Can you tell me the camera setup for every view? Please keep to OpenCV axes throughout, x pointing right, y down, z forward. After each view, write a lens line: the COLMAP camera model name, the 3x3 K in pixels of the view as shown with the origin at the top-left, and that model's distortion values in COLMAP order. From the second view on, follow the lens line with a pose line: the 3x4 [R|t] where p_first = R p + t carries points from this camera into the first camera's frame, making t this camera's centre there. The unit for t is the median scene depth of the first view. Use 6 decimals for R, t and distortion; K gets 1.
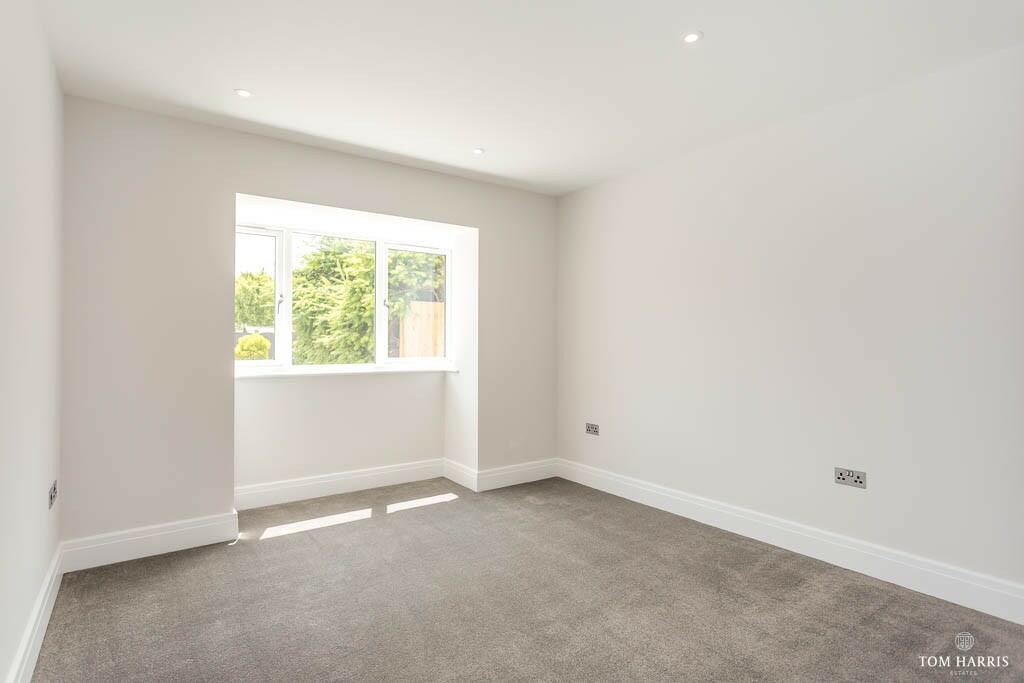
lens RADIAL K [[518.1, 0, 512.0], [0, 518.1, 341.5], [0, 0, 1]] dist [-0.000127, 0.000268]
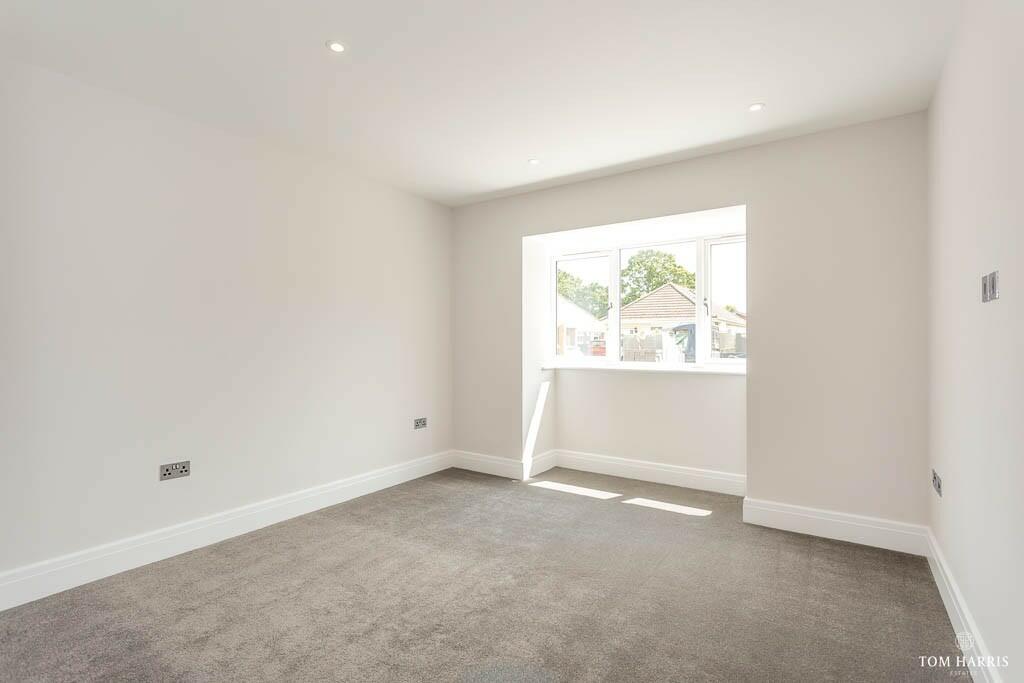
lens RADIAL K [[489.3, 0, 512.0], [0, 489.3, 341.5], [0, 0, 1]] dist [0.000620, 0.001015]
pose [[0.351816, -0.003867, -0.936061, 0.598238], [-0.000892, 0.999990, -0.004466, 0.005599], [0.936069, 0.002406, 0.351809, 0.416127]]
